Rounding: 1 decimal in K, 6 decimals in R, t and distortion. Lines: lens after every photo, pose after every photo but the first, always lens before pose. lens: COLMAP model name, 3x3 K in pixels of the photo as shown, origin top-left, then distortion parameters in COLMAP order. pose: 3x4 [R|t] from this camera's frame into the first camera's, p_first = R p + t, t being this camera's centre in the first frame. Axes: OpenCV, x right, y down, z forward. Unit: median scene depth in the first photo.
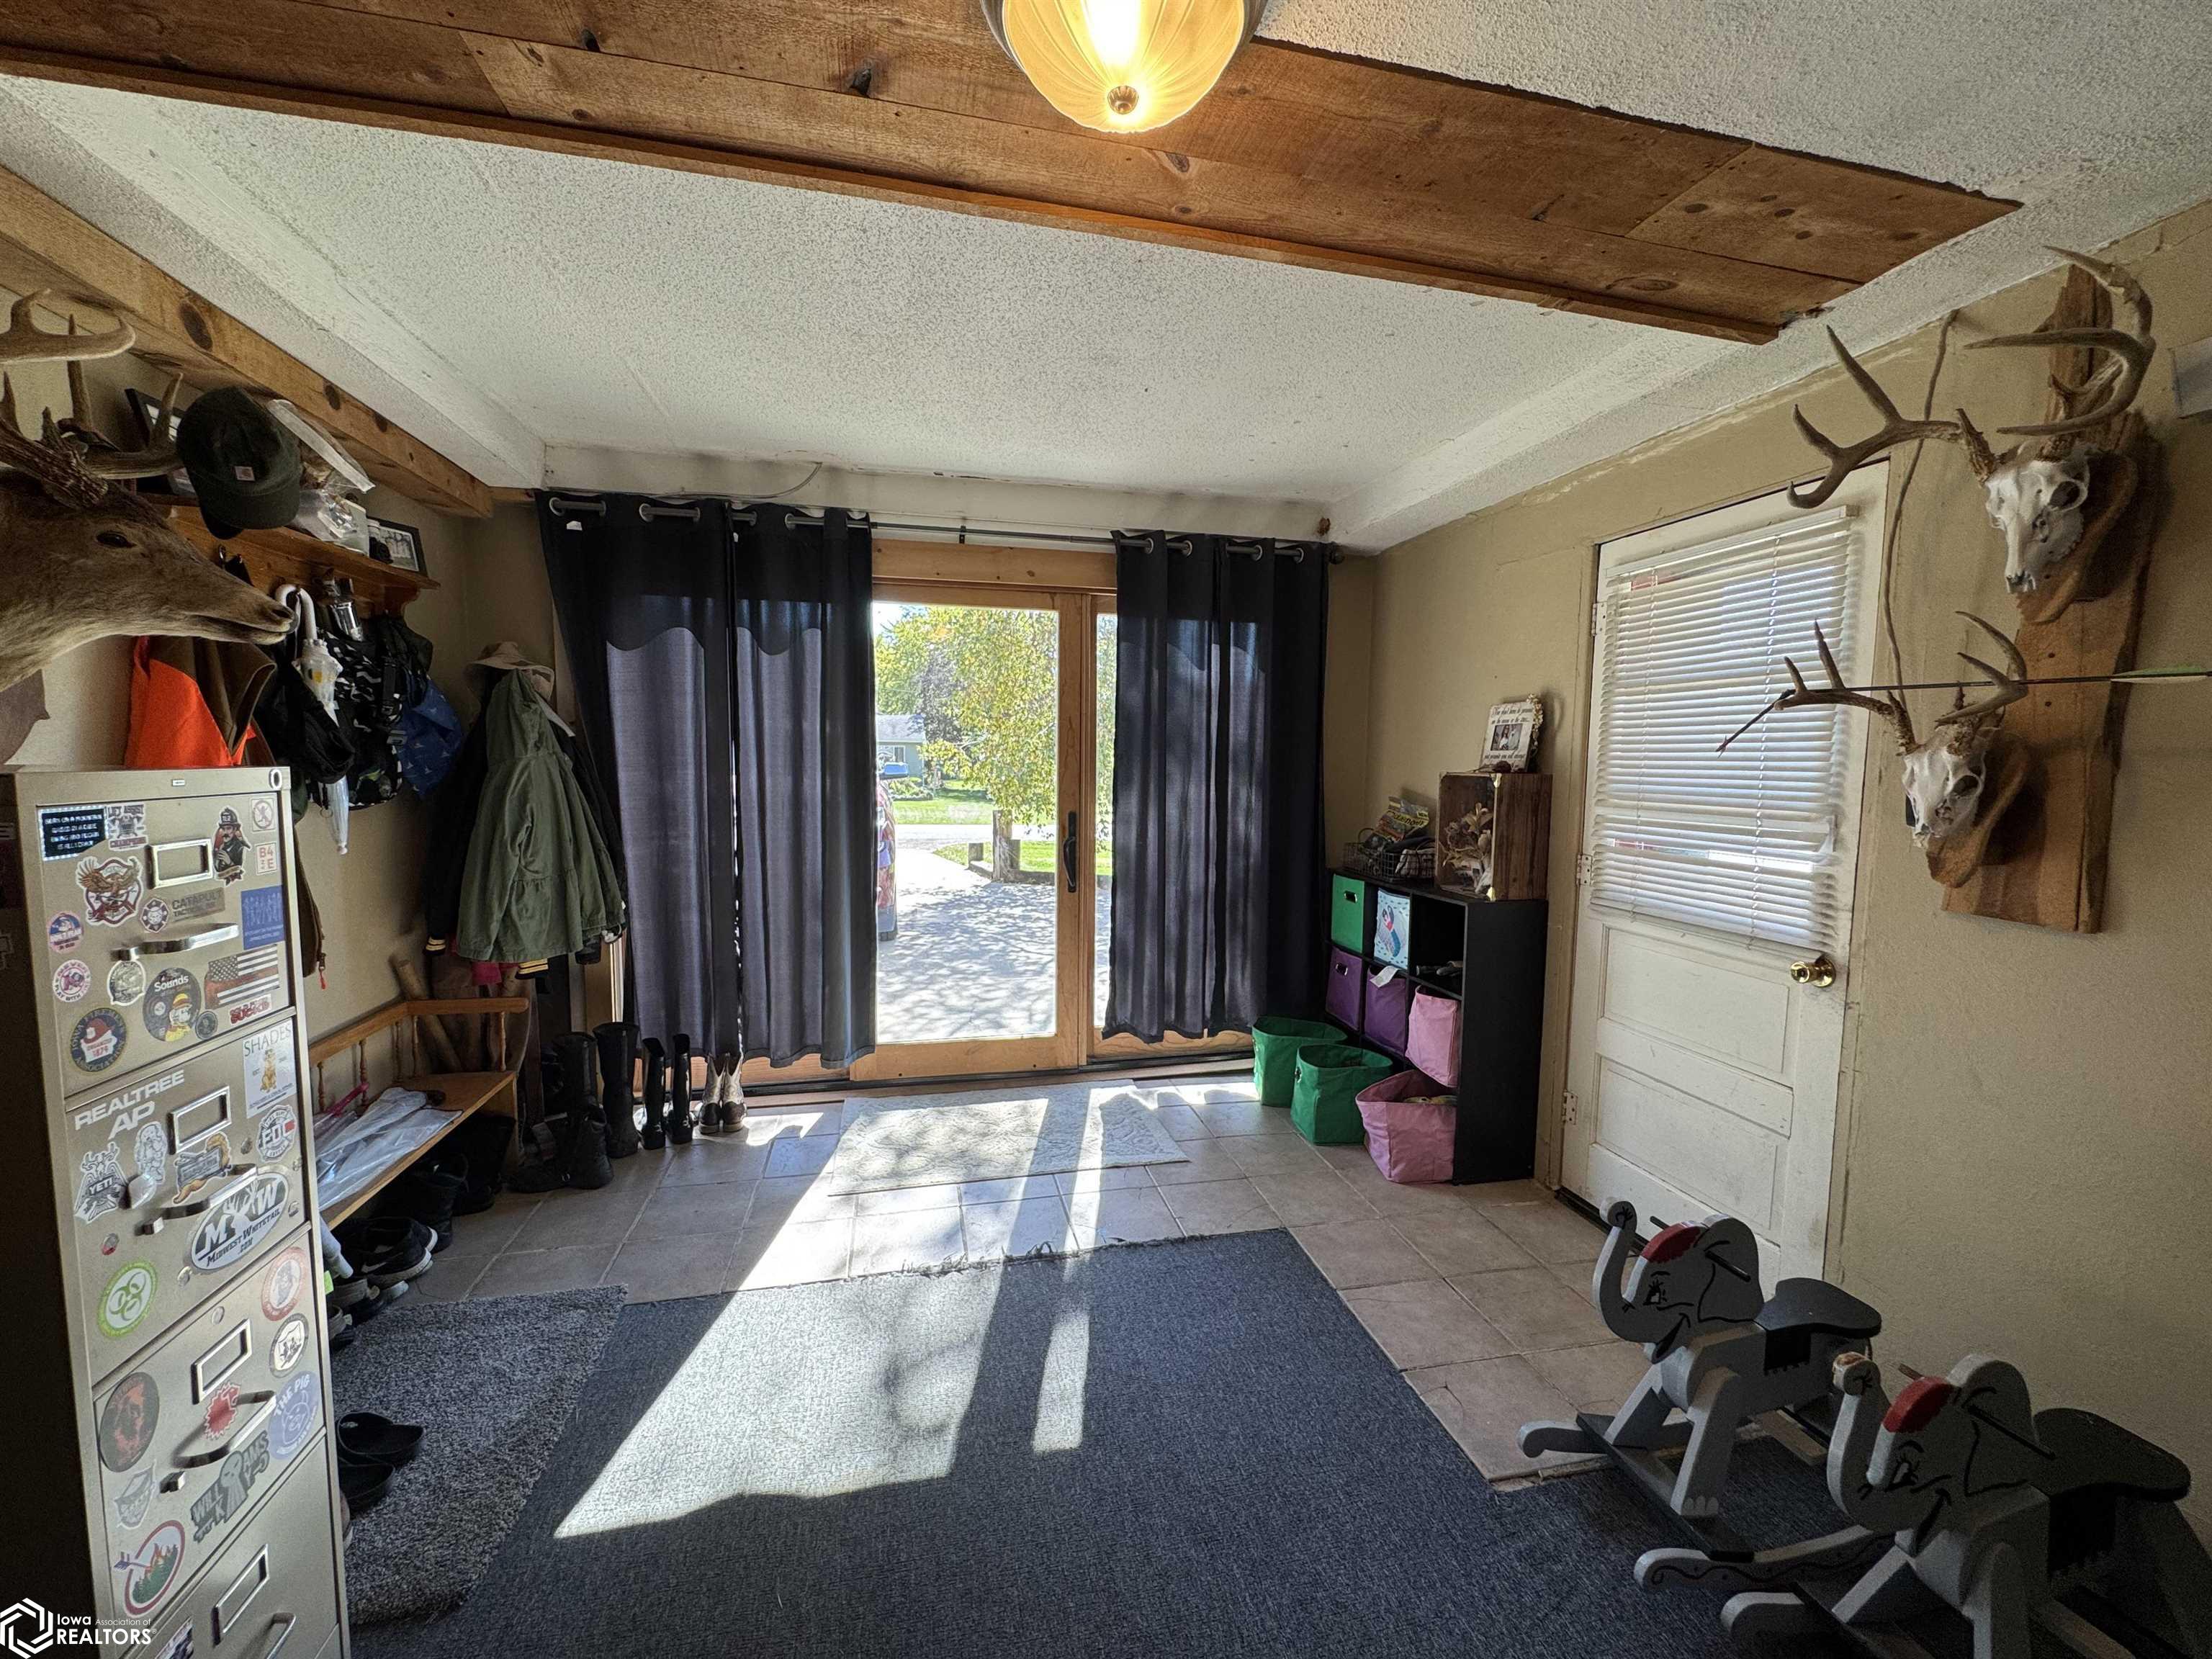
lens RADIAL K [[907.0, 0, 1109.7], [0, 907.0, 836.3], [0, 0, 1]] dist [-0.000517, -0.000116]
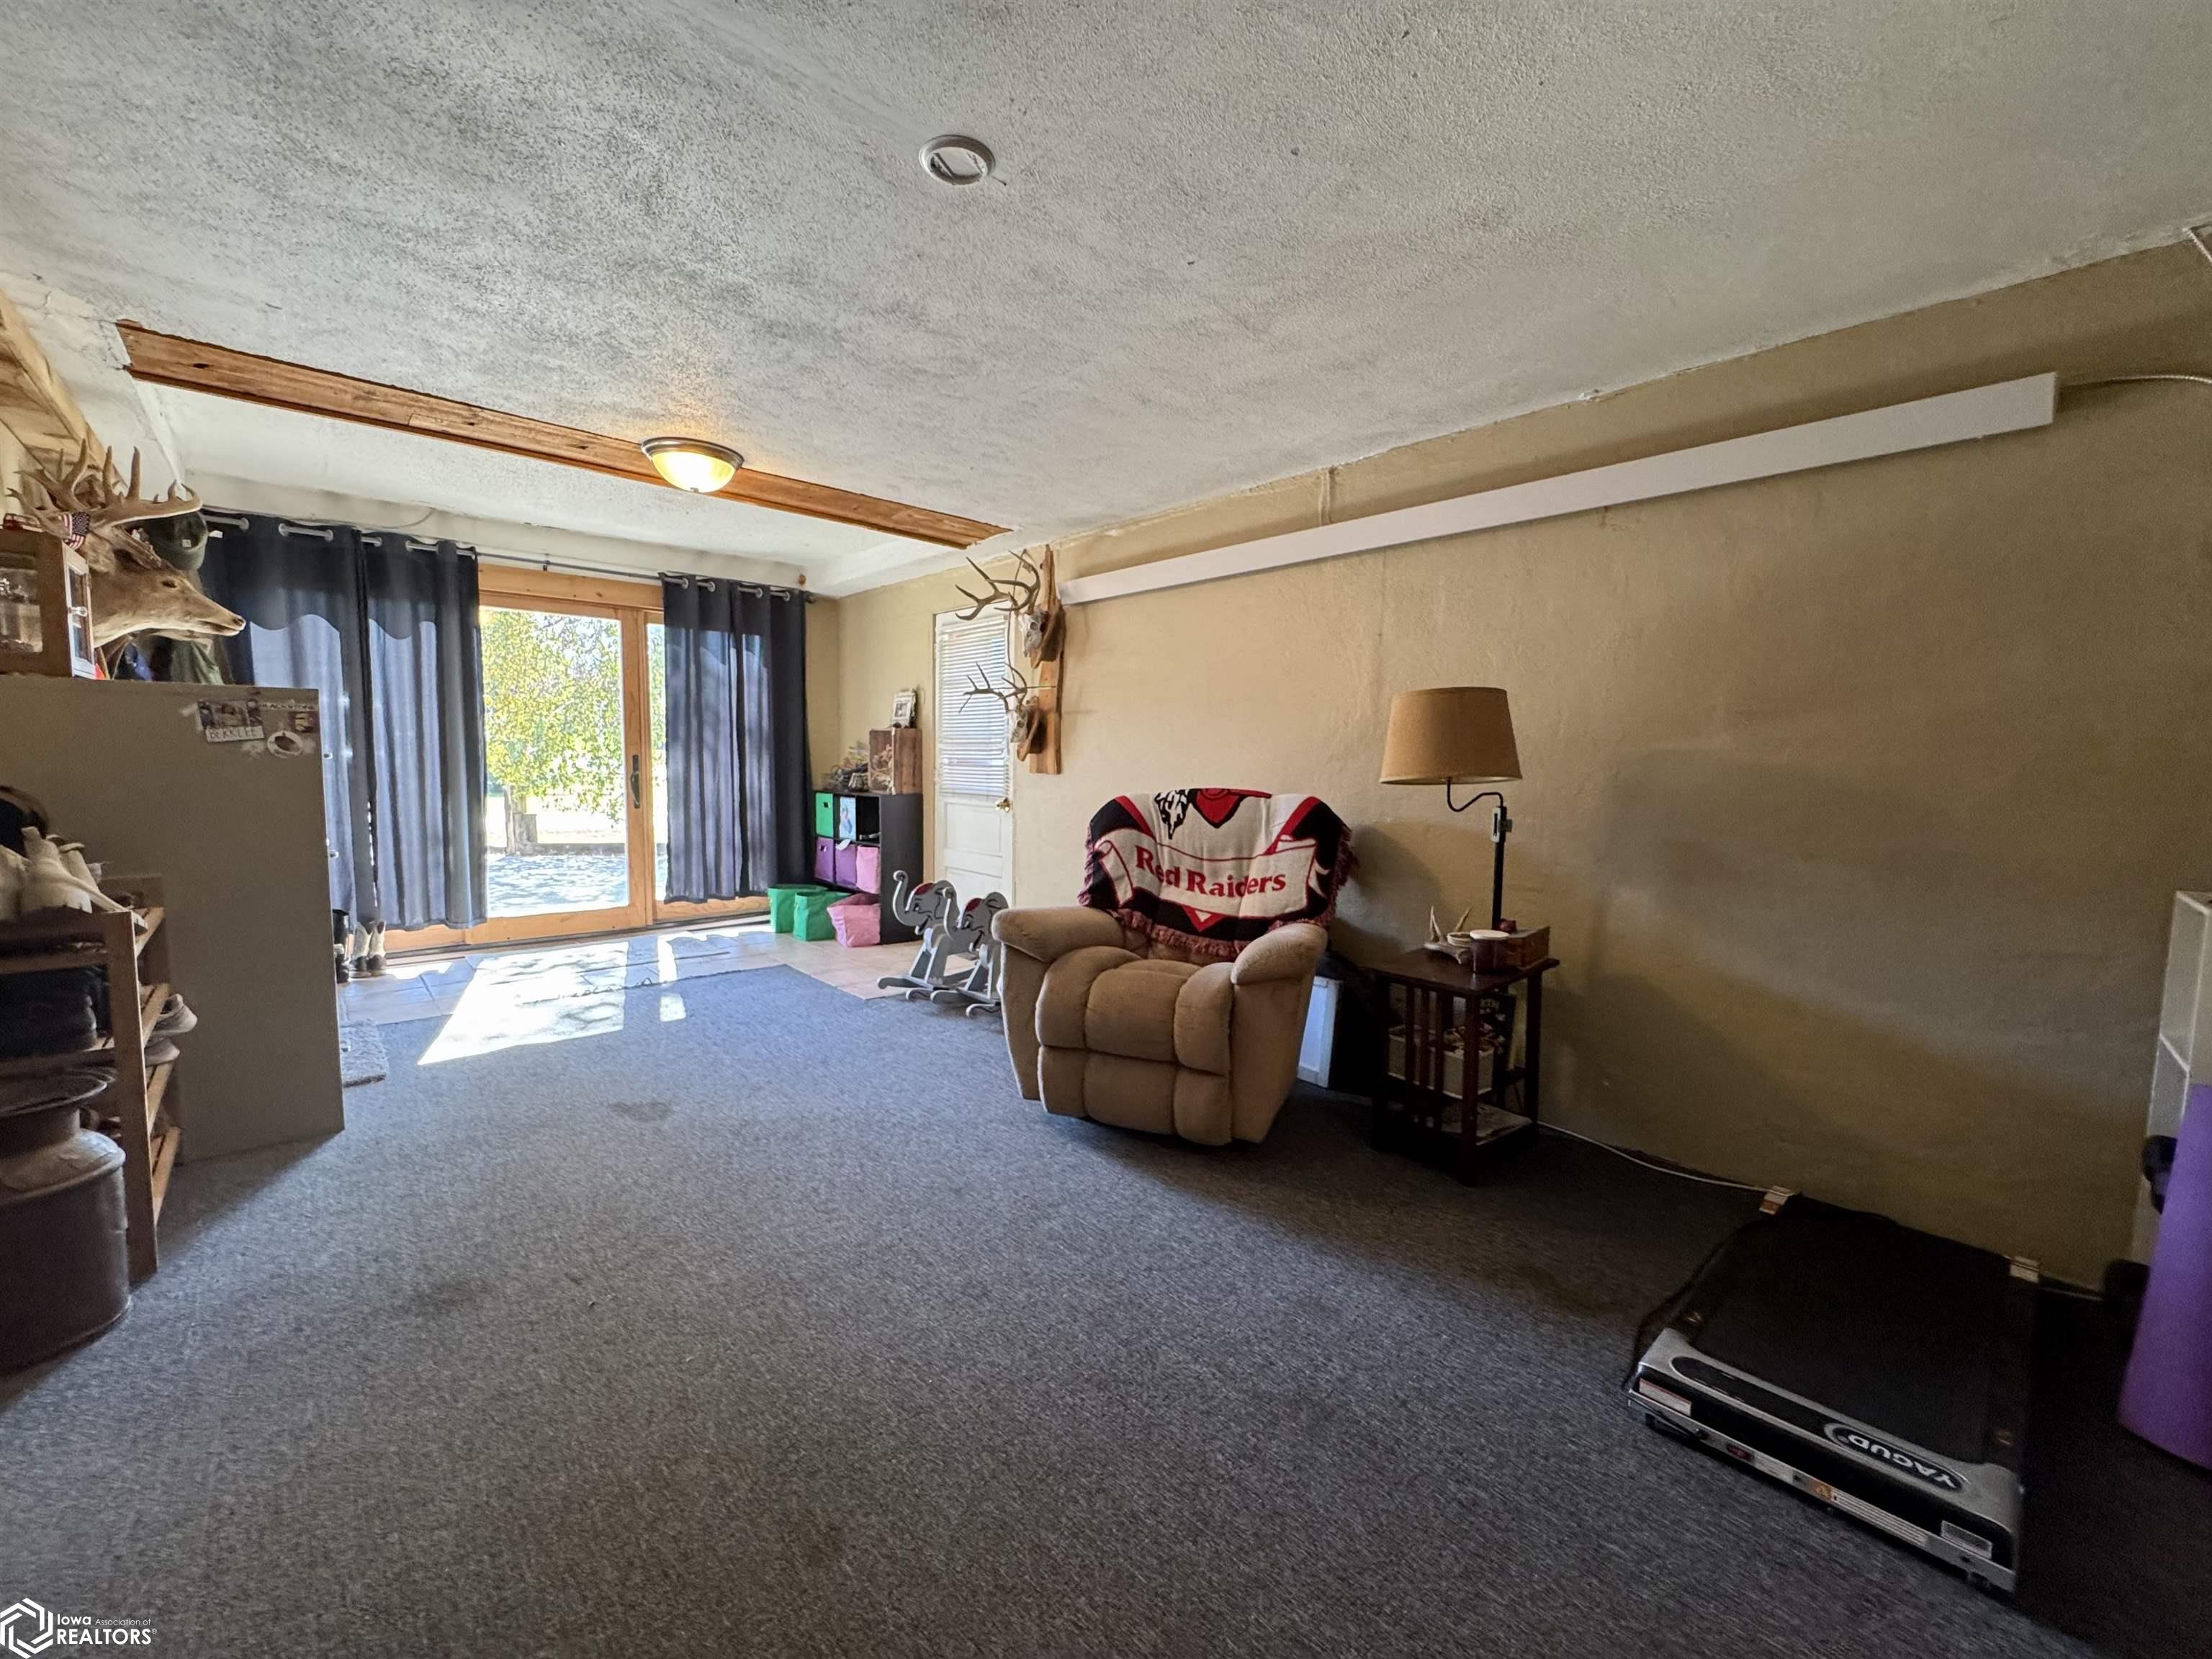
lens RADIAL K [[907.0, 0, 1109.7], [0, 907.0, 836.3], [0, 0, 1]] dist [-0.000517, -0.000116]
pose [[0.875347, -0.039777, 0.481857, -0.093139], [0.035558, 0.999207, 0.017889, 0.123321], [-0.482186, 0.001475, 0.876067, -0.786514]]
